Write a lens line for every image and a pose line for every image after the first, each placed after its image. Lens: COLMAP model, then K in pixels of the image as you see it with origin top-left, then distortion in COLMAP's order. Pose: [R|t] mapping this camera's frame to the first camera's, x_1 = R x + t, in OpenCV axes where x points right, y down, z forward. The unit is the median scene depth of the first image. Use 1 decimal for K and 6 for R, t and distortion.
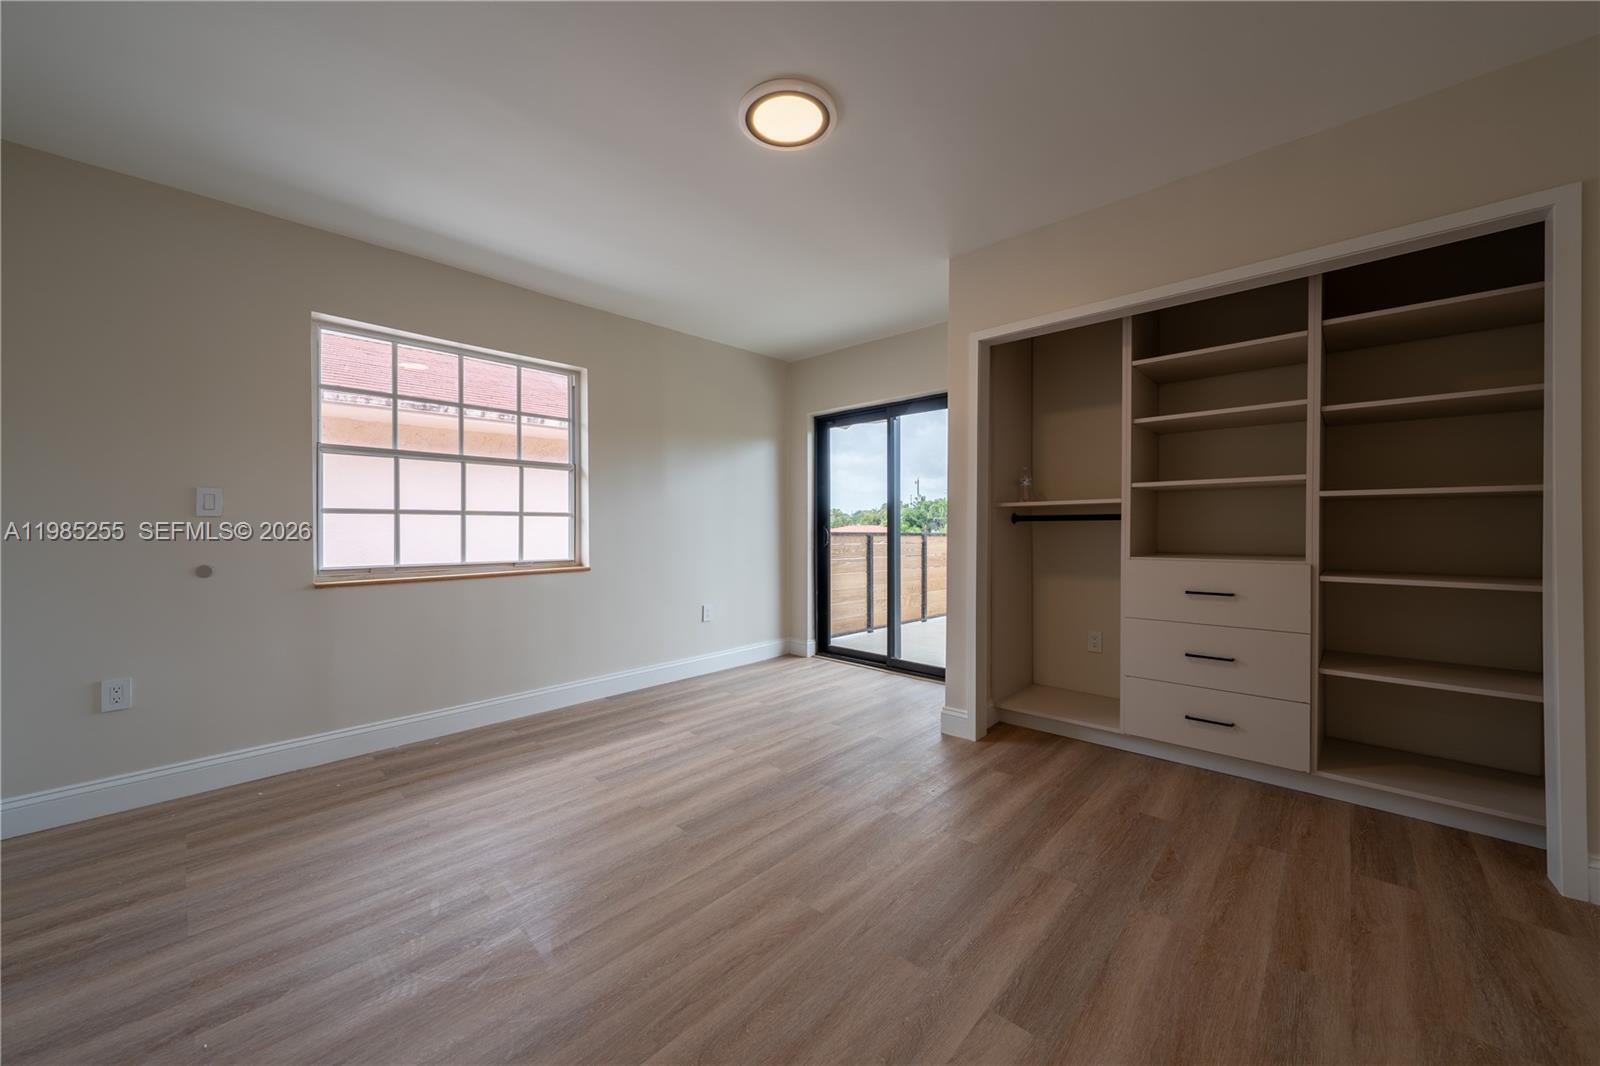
lens RADIAL K [[581.9, 0, 798.0], [0, 581.9, 526.1], [0, 0, 1]] dist [-0.000954, 0.000026]
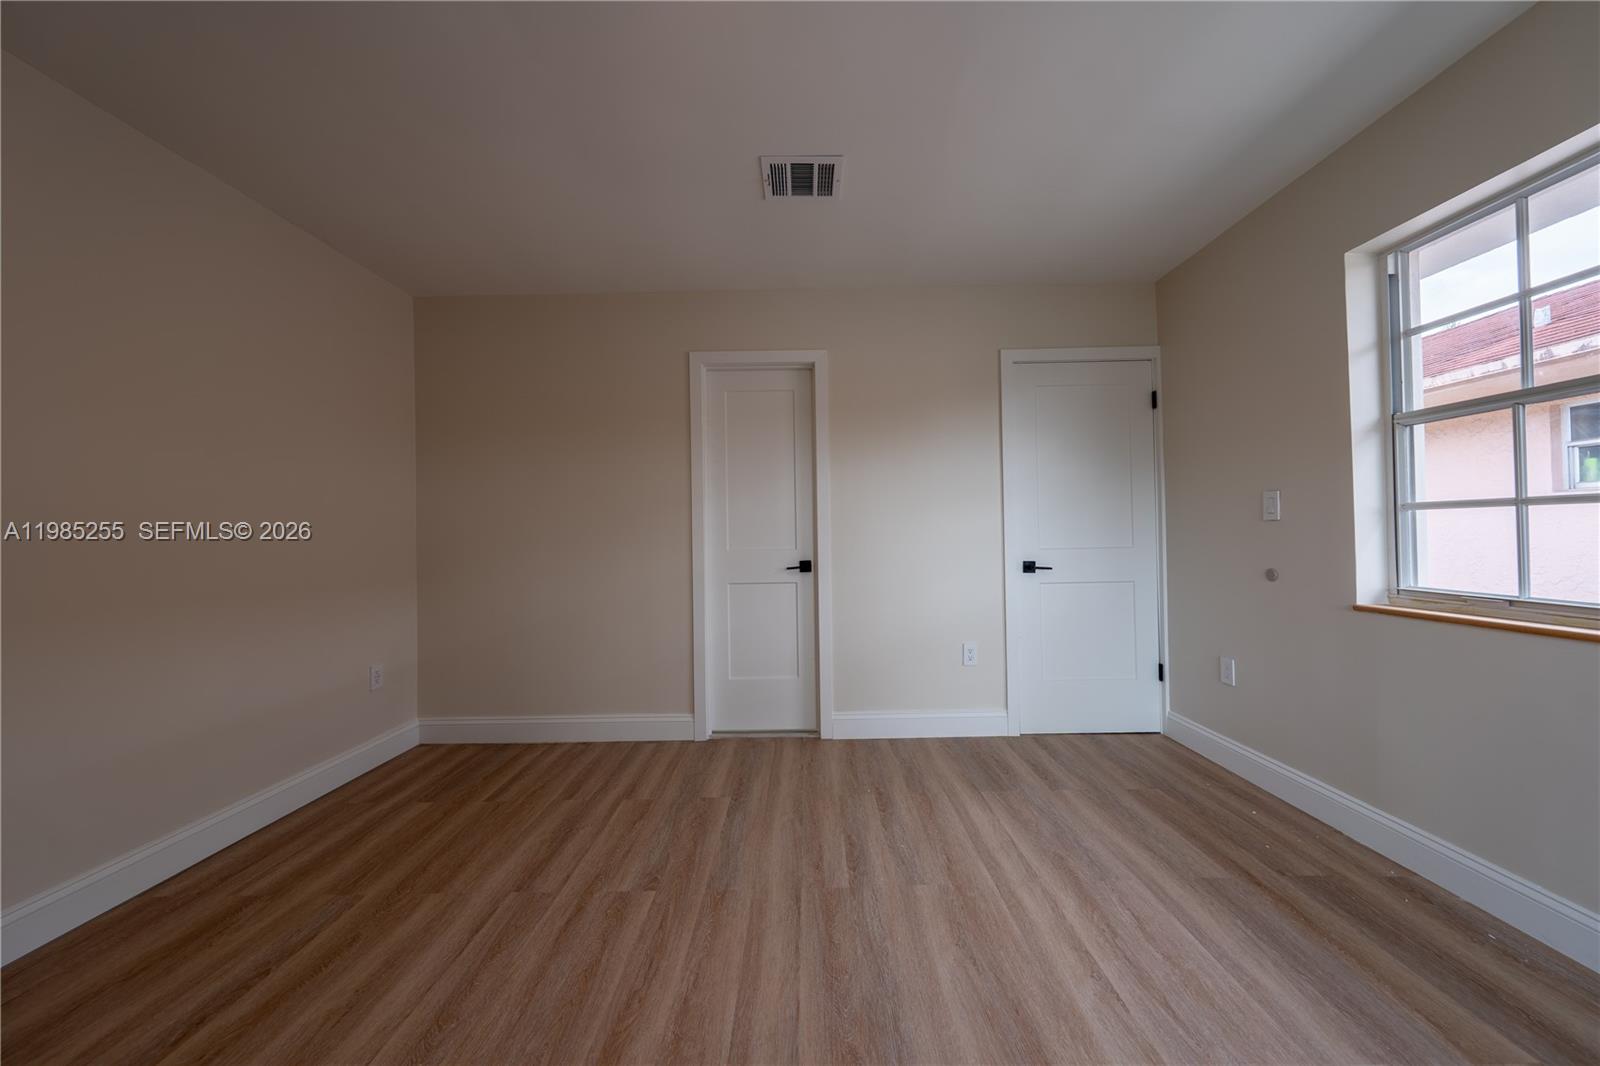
lens RADIAL K [[549.9, 0, 809.0], [0, 549.9, 531.3], [0, 0, 1]] dist [-0.002517, -0.000243]
pose [[-0.721804, 0.008673, -0.692043, 0.217814], [0.015957, 0.999864, -0.004113, -0.006317], [0.691913, -0.014012, -0.721845, 1.181868]]
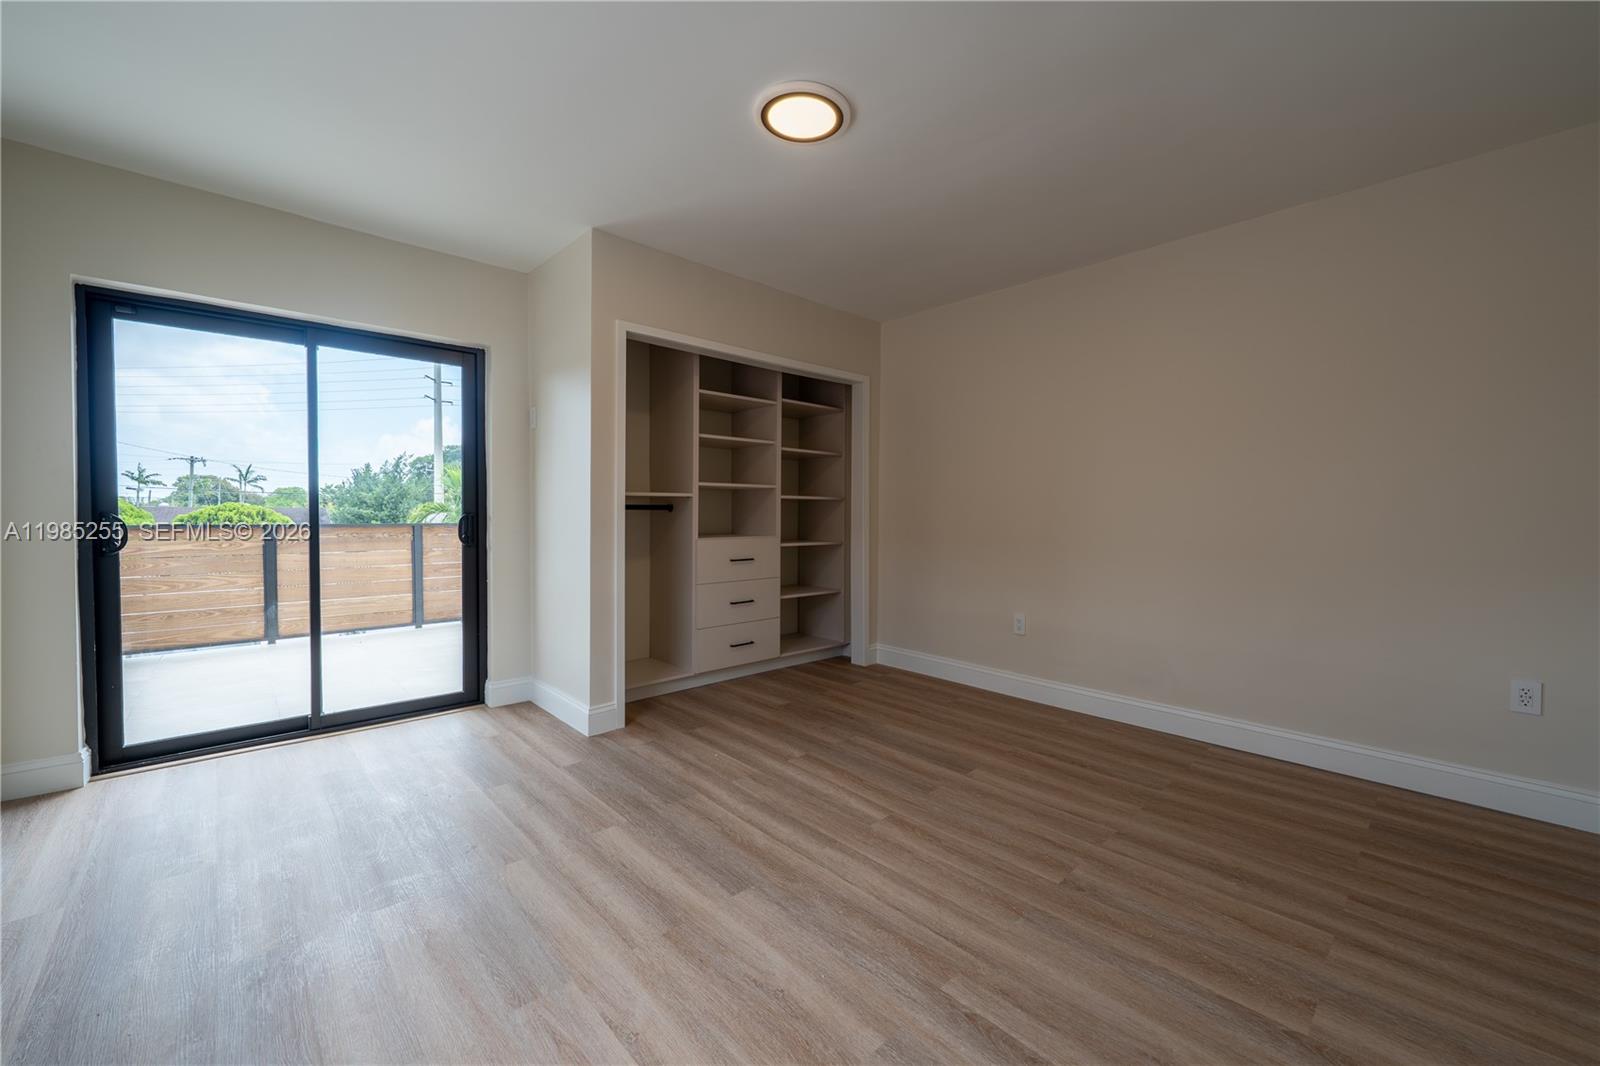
lens RADIAL K [[628.1, 0, 803.8], [0, 628.1, 524.3], [0, 0, 1]] dist [0.001657, -0.001147]
pose [[0.061254, -0.013250, 0.998034, -0.951321], [-0.003065, 0.999905, 0.013463, 0.002256], [-0.998118, -0.003884, 0.061208, 0.778461]]
